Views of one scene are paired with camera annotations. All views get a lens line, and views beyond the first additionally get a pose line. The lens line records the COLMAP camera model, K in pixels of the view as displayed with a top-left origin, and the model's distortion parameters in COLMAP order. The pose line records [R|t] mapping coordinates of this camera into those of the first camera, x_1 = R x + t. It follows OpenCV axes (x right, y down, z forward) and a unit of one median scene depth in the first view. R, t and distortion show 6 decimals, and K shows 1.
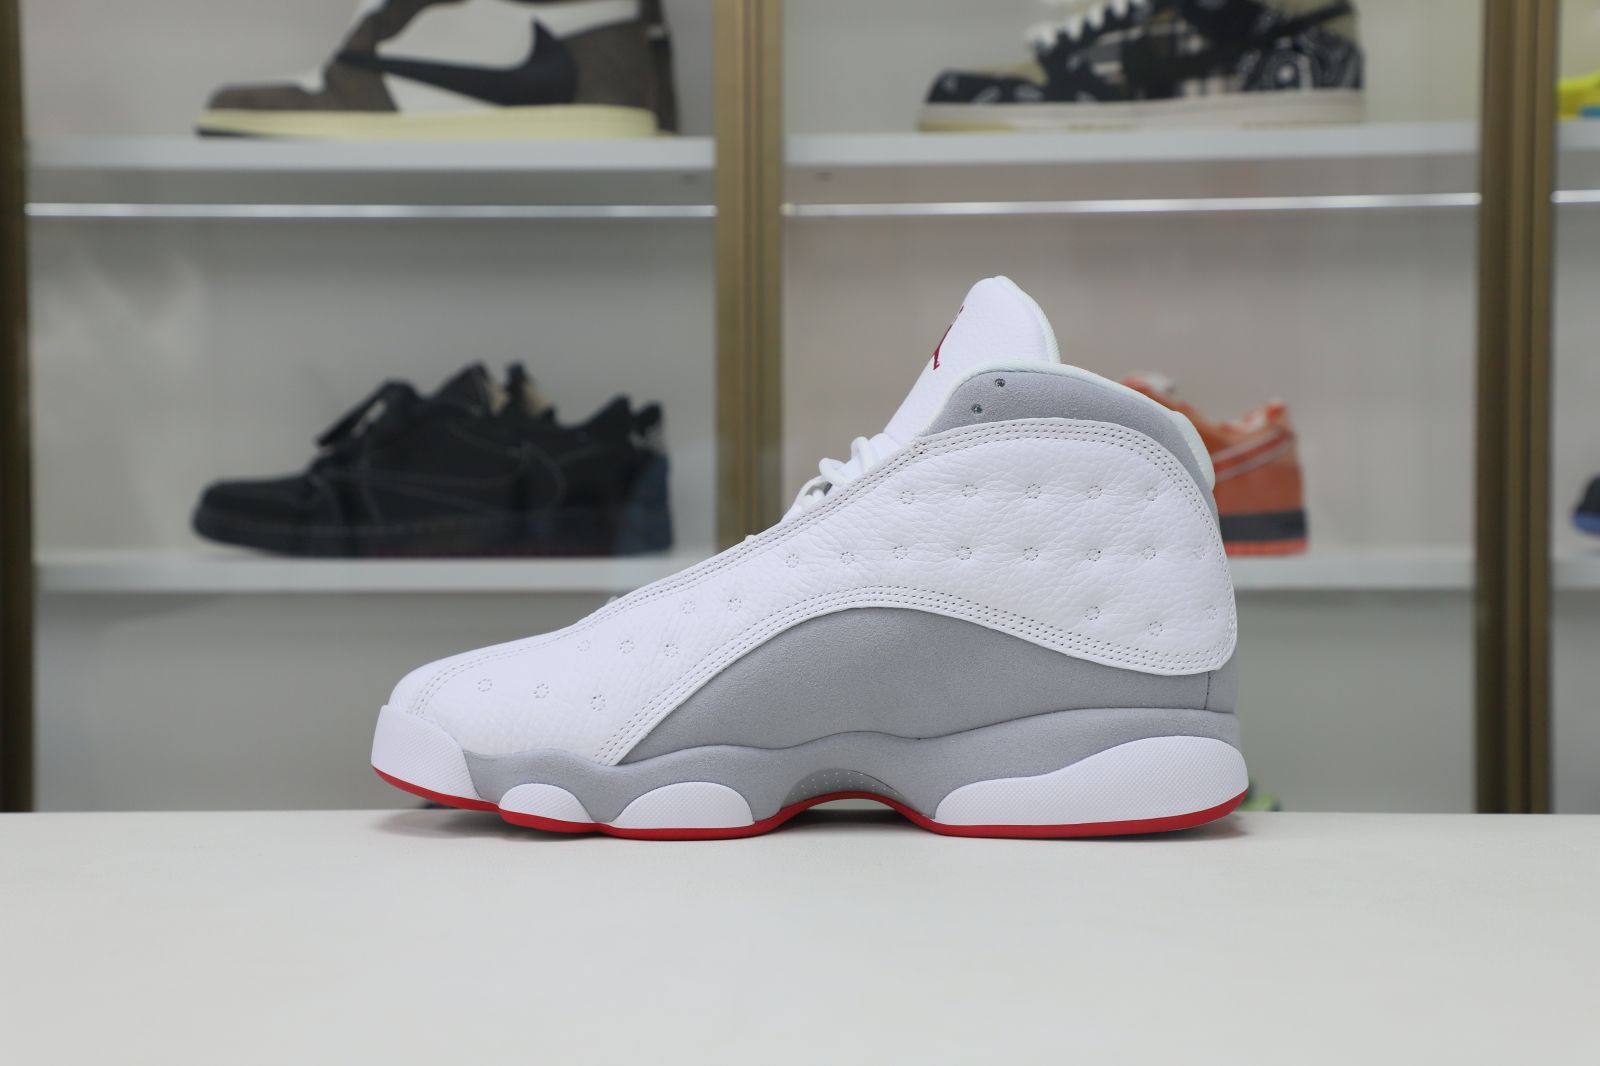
lens RADIAL K [[2497.1, 0, 800.0], [0, 2497.1, 533.0], [0, 0, 1]] dist [0.245144, 0.048983]
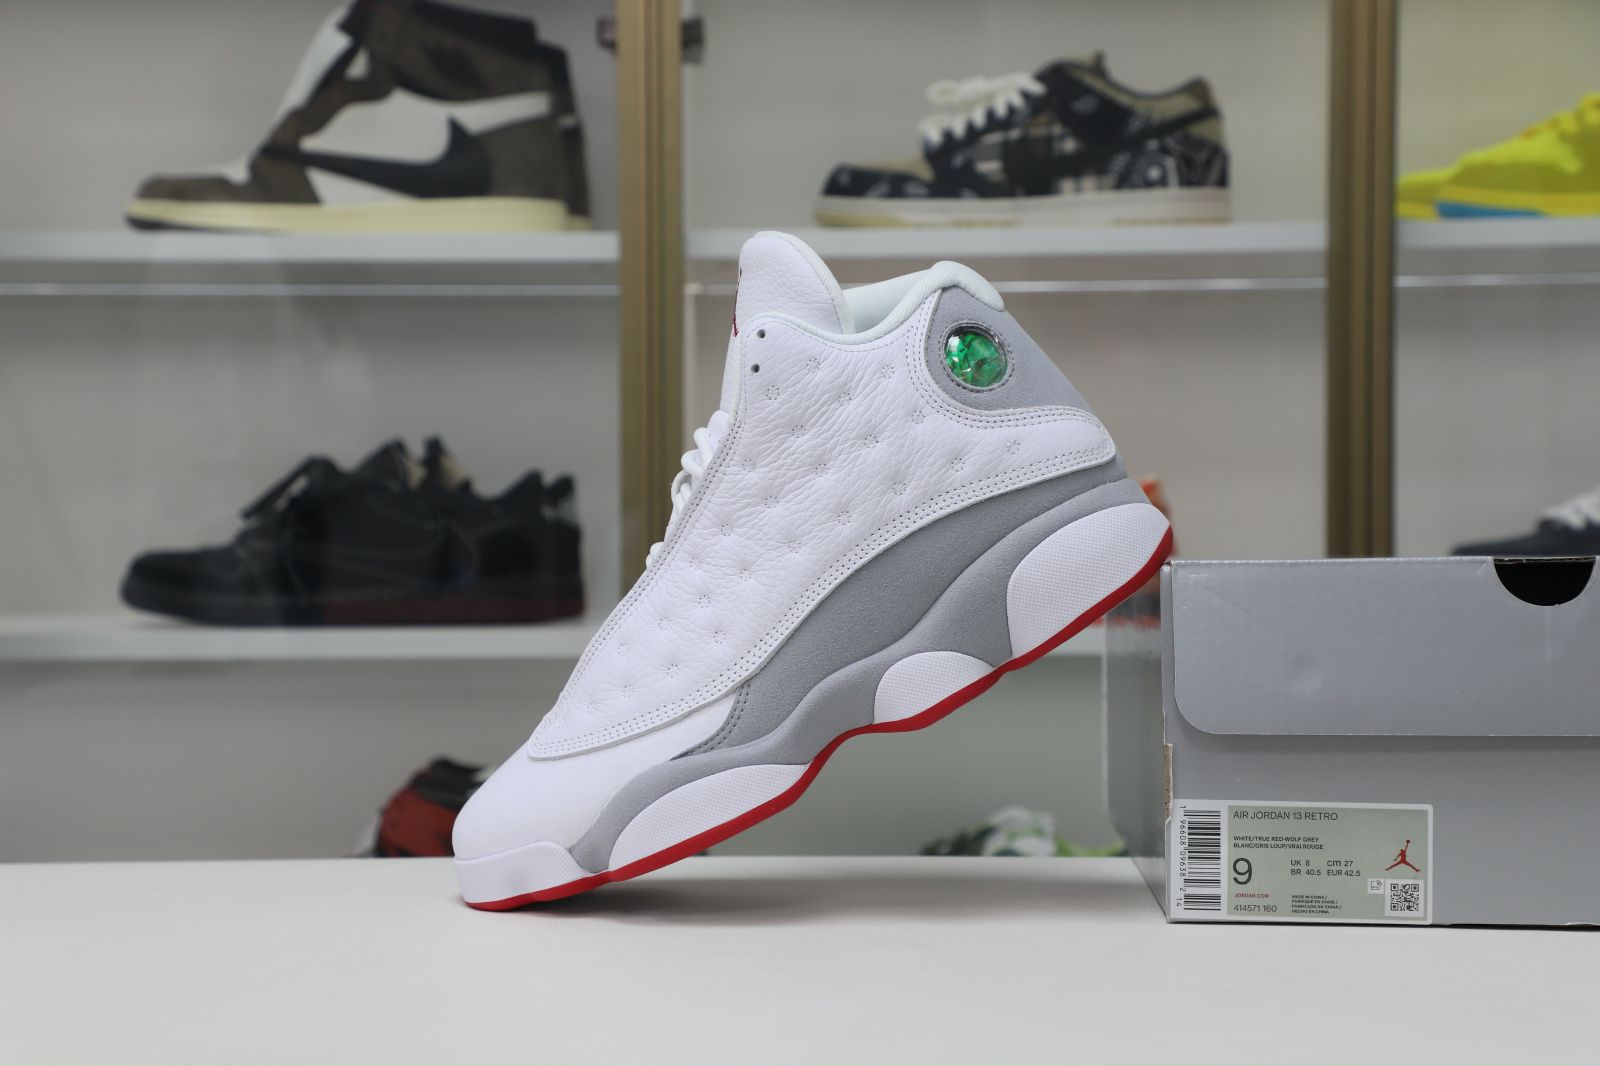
lens RADIAL K [[2825.5, 0, 800.0], [0, 2825.5, 533.0], [0, 0, 1]] dist [0.326243, 0.067980]
pose [[0.999961, -0.000526, 0.008796, 0.030844], [0.000640, 0.999916, -0.012983, -0.013509], [-0.008789, 0.012989, 0.999877, -0.196495]]
